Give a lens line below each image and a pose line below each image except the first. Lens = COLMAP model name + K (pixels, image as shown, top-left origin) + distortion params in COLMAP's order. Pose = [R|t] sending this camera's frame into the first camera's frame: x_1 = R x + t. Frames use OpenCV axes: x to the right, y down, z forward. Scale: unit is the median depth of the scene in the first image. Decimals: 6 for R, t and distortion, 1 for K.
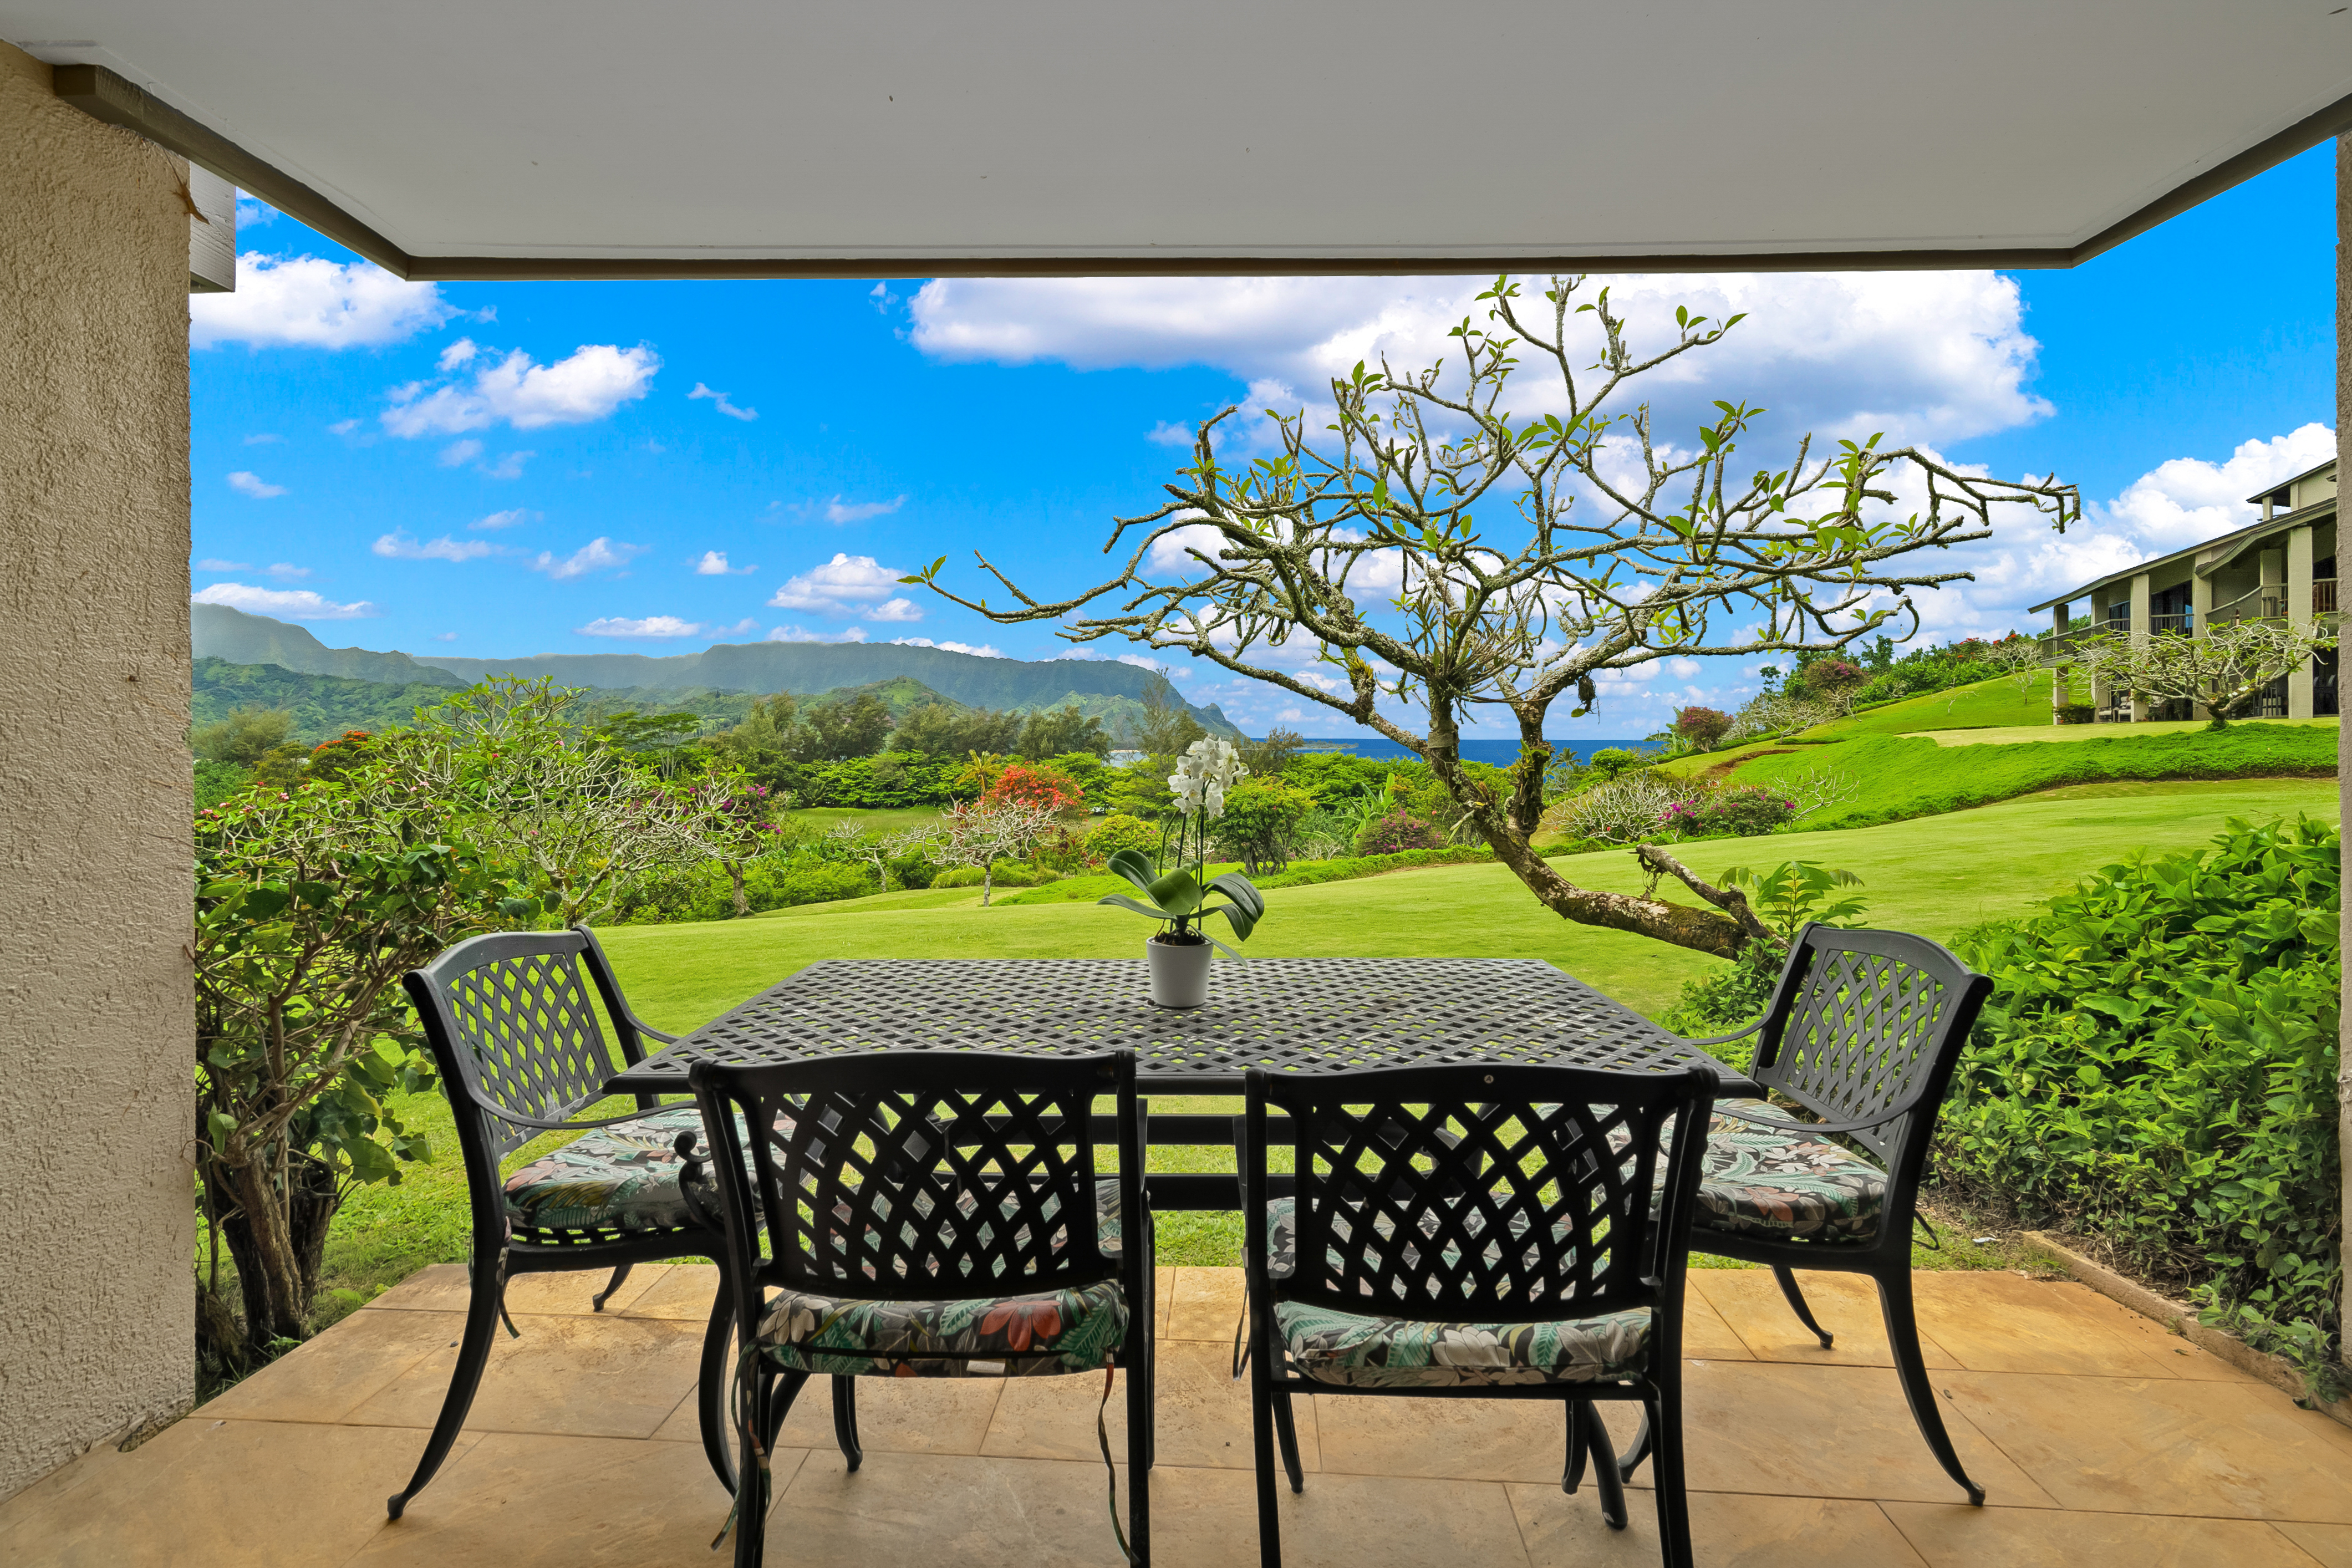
lens RADIAL K [[1075.2, 0, 1171.0], [0, 1075.2, 759.0], [0, 0, 1]] dist [-0.005249, 0.001319]
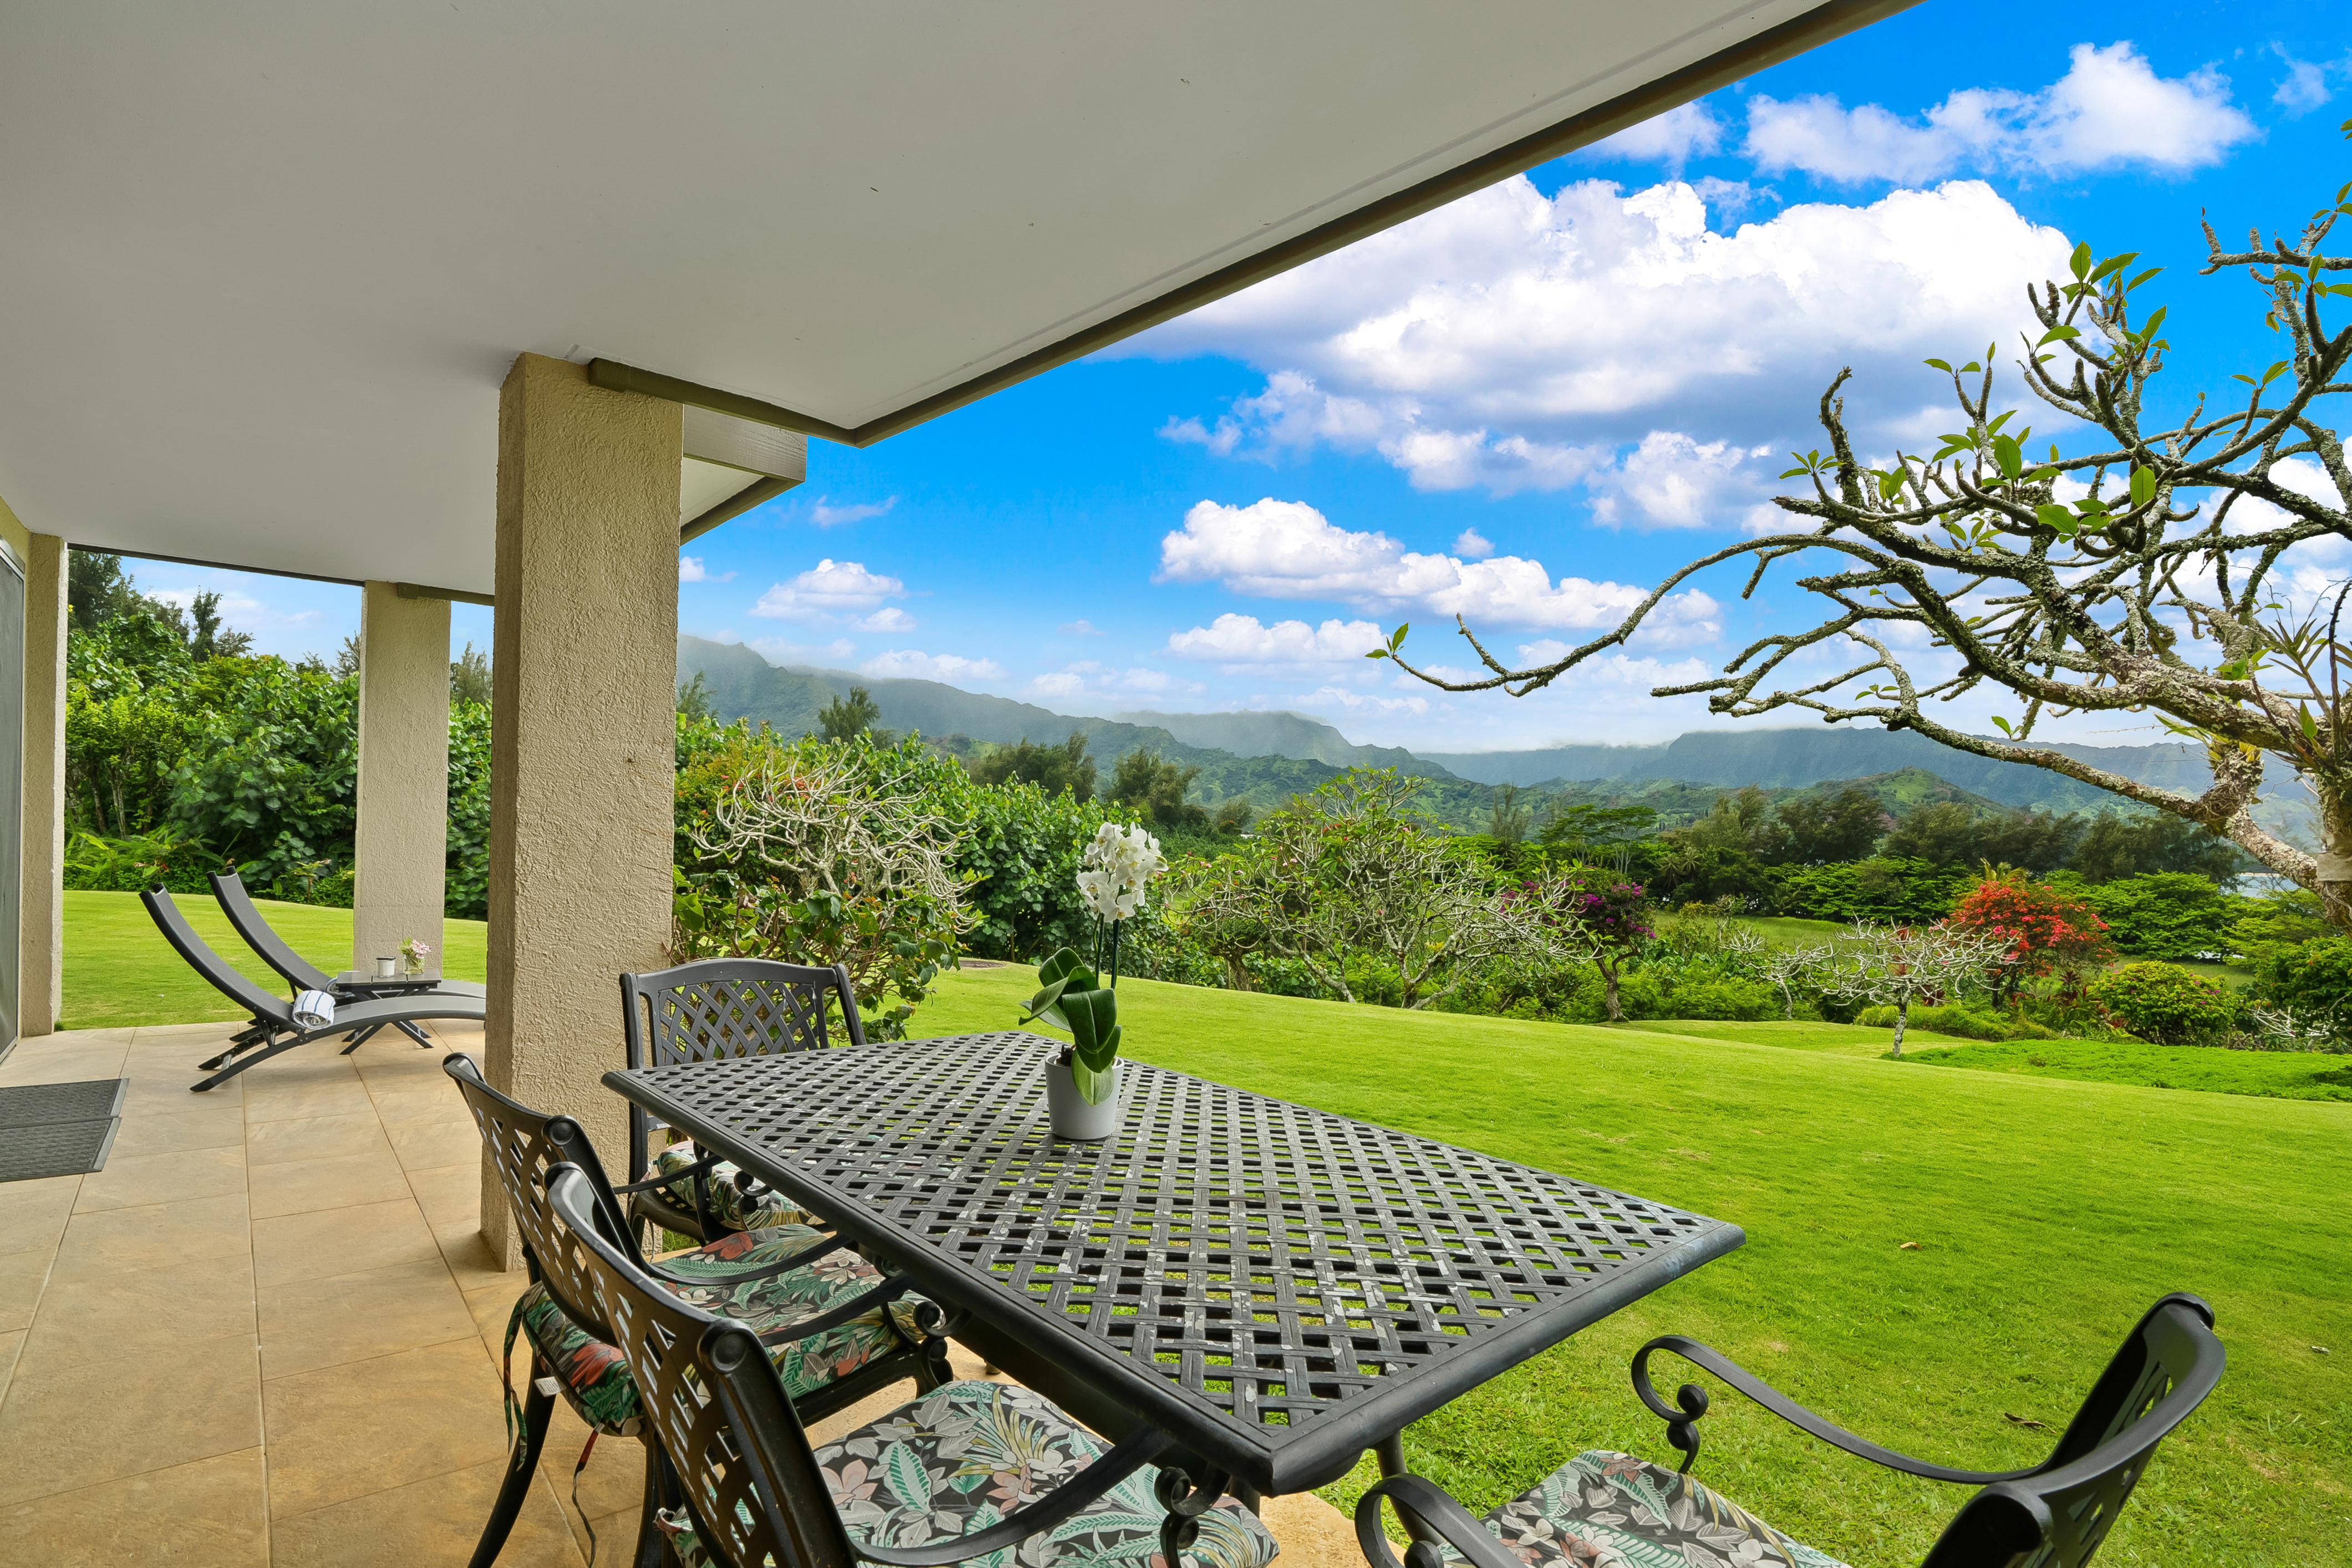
lens RADIAL K [[1151.3, 0, 1214.6], [0, 1151.3, 854.0], [0, 0, 1]] dist [-0.006598, -0.000213]
pose [[0.703696, 0.049399, -0.708782, 0.053109], [-0.051069, 0.998516, 0.018890, -0.001177], [0.708664, 0.022904, 0.705174, 0.031869]]
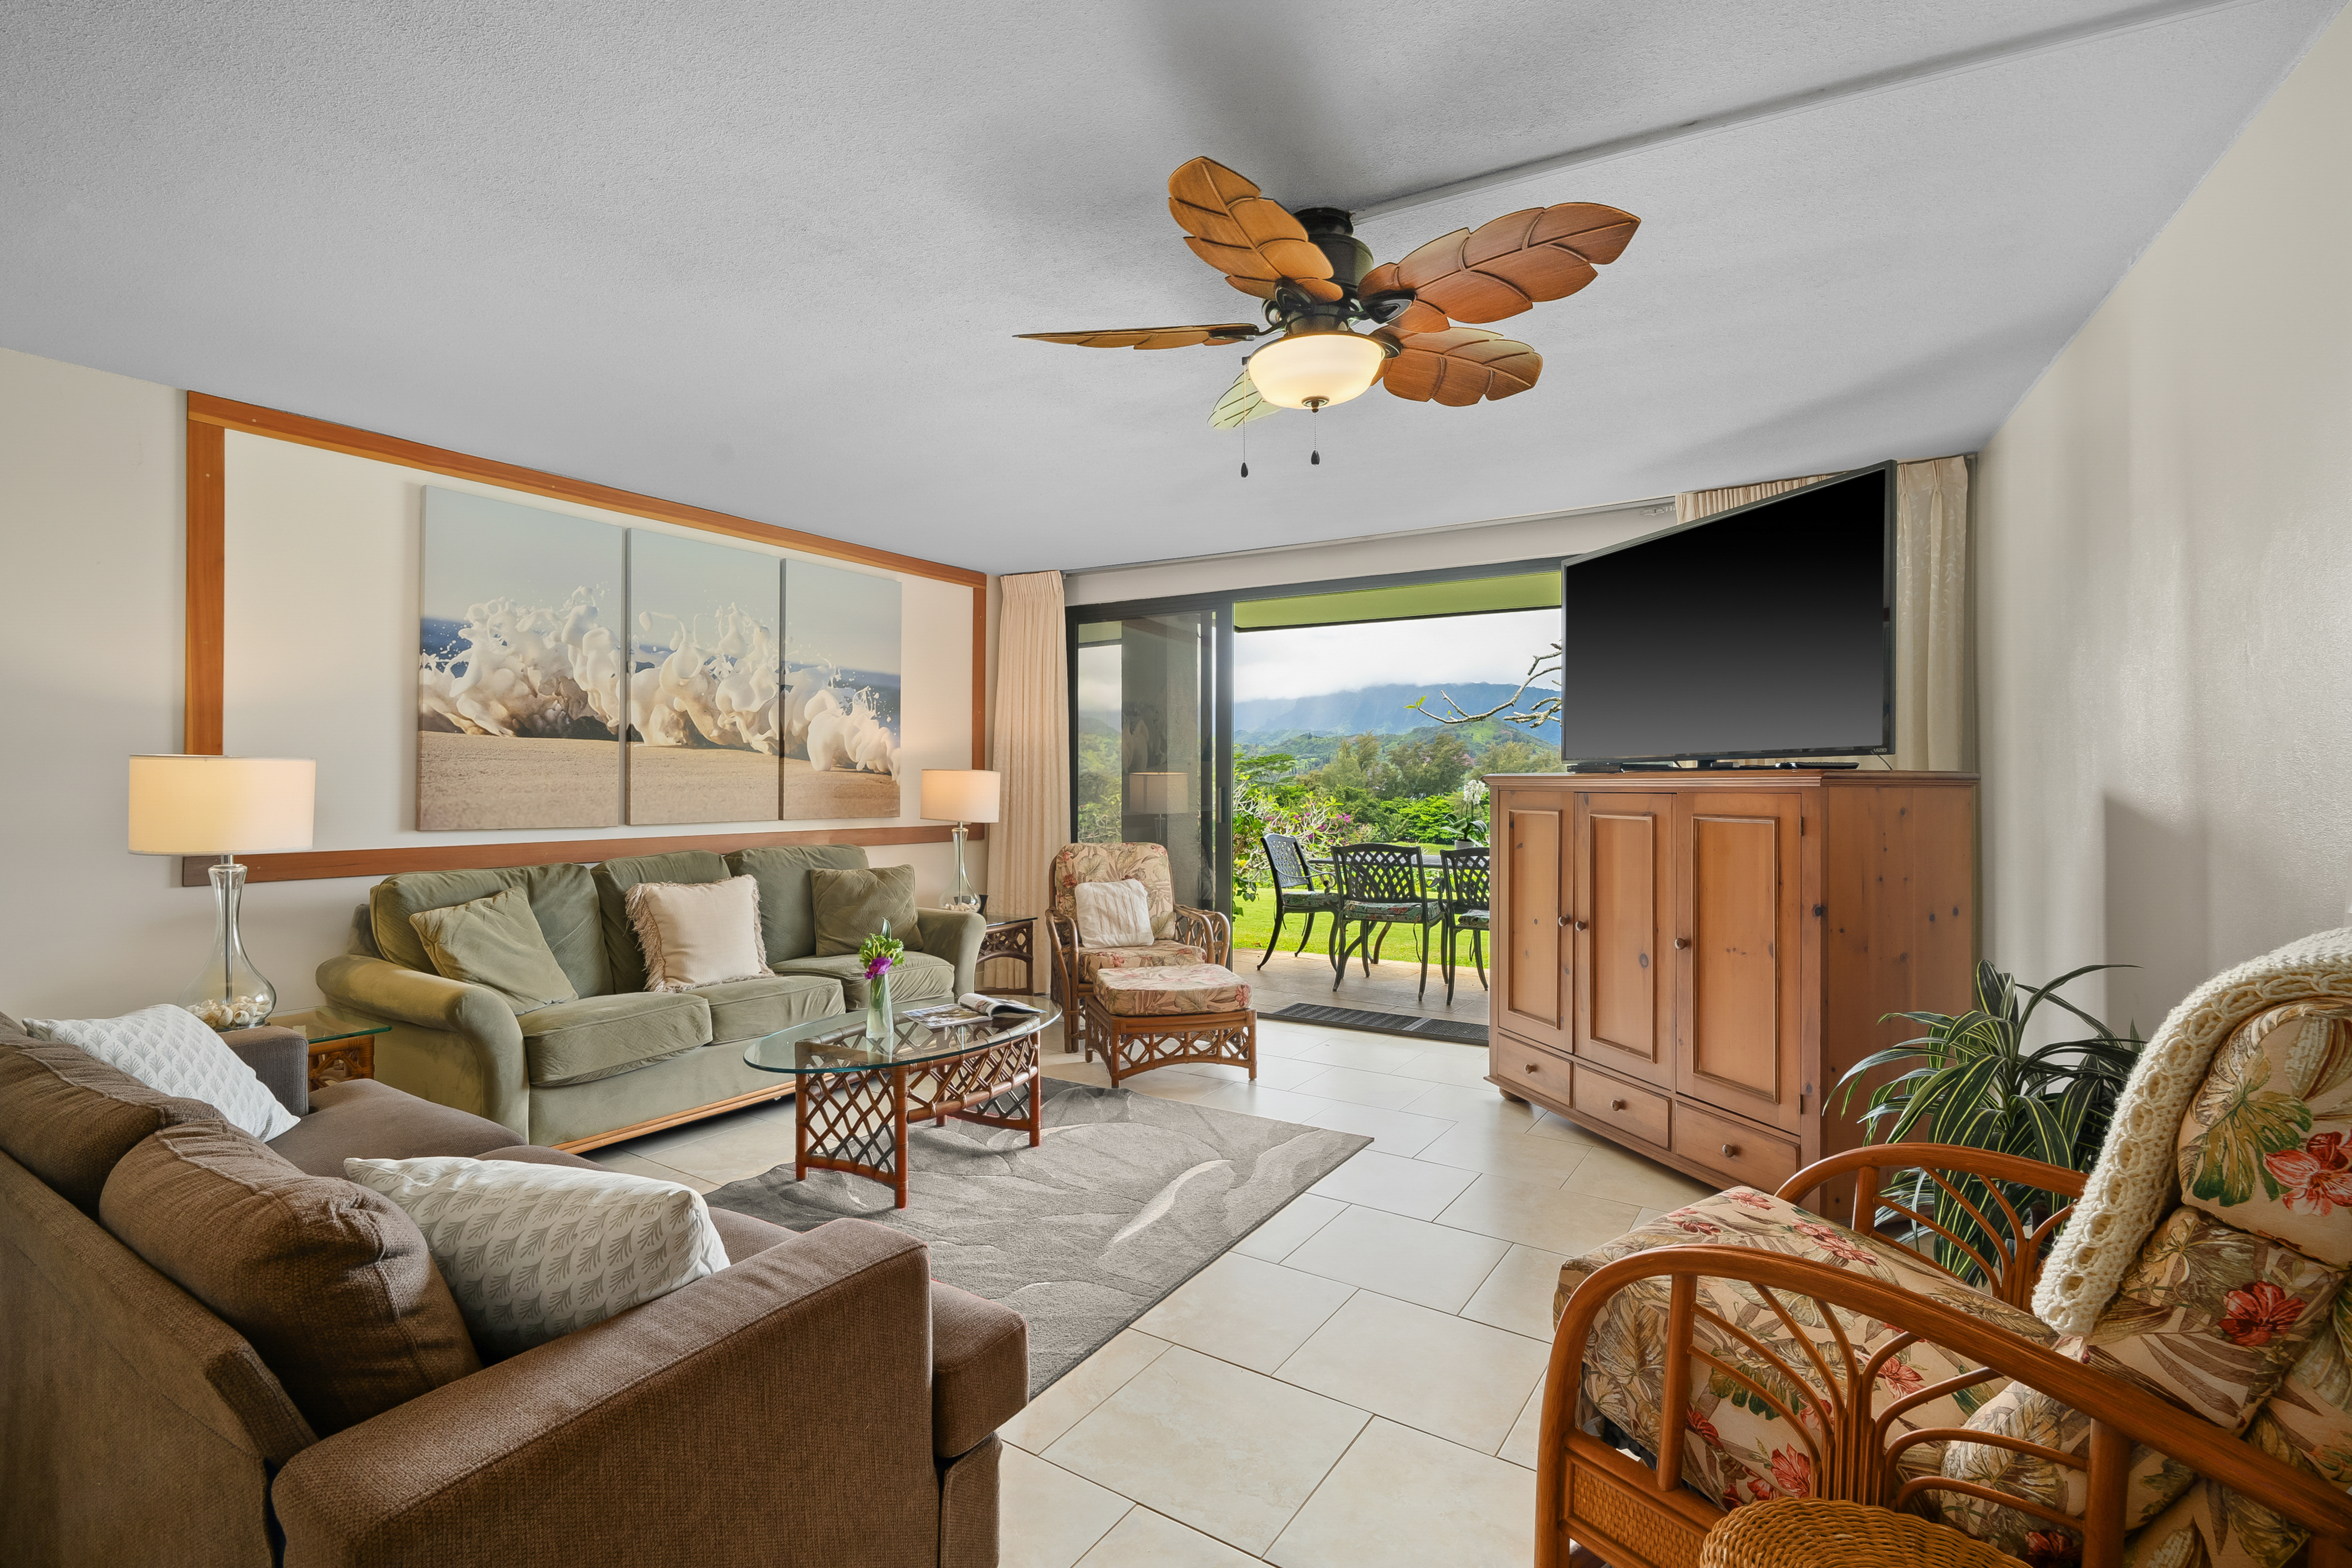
lens RADIAL K [[1075.2, 0, 1151.8], [0, 1075.2, 784.1], [0, 0, 1]] dist [-0.005249, 0.001319]
pose [[0.855470, 0.004841, -0.517829, 0.065171], [-0.011062, 0.999899, -0.008926, 0.002432], [0.517734, 0.013364, 0.855437, -0.169461]]
